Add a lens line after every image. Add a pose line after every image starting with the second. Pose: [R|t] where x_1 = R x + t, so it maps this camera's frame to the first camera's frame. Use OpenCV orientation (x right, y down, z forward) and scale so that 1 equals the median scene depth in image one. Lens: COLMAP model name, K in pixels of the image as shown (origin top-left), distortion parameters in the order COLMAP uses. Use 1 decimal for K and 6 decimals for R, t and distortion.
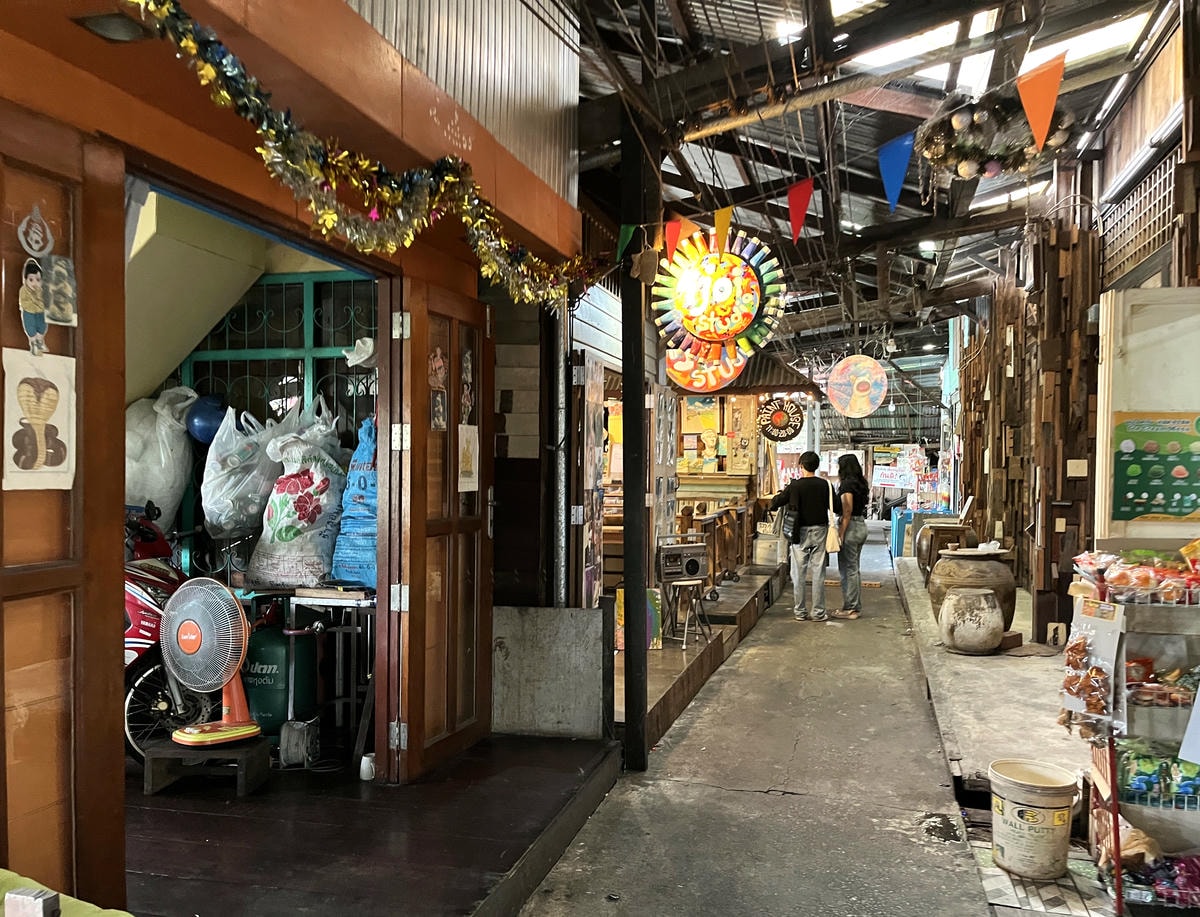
lens RADIAL K [[985.2, 0, 601.5], [0, 985.2, 465.4], [0, 0, 1]] dist [-0.000541, -0.000032]
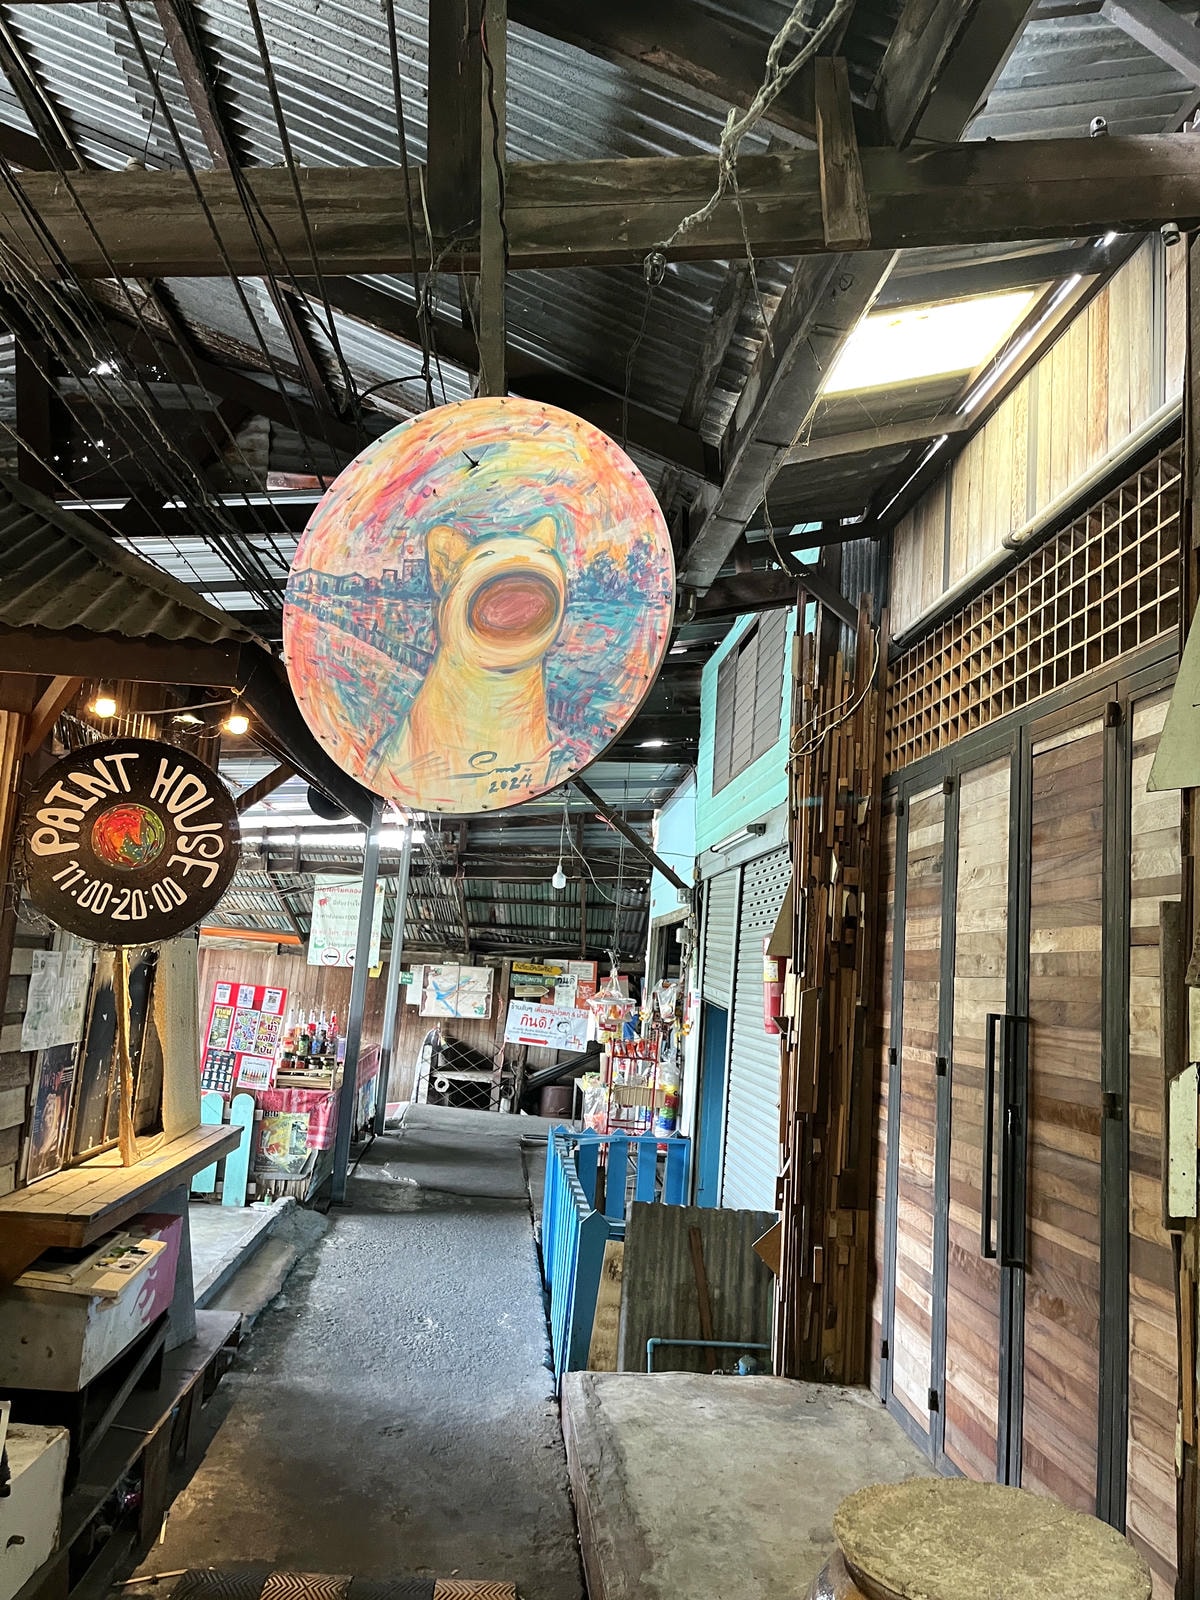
lens RADIAL K [[1234.0, 0, 597.6], [0, 1234.0, 800.8], [0, 0, 1]] dist [0.042114, -0.044359]
pose [[0.939702, 0.104250, 0.325718, 0.167432], [-0.059563, 0.987740, -0.144296, -0.019220], [-0.336768, 0.116194, 0.934391, 0.627500]]
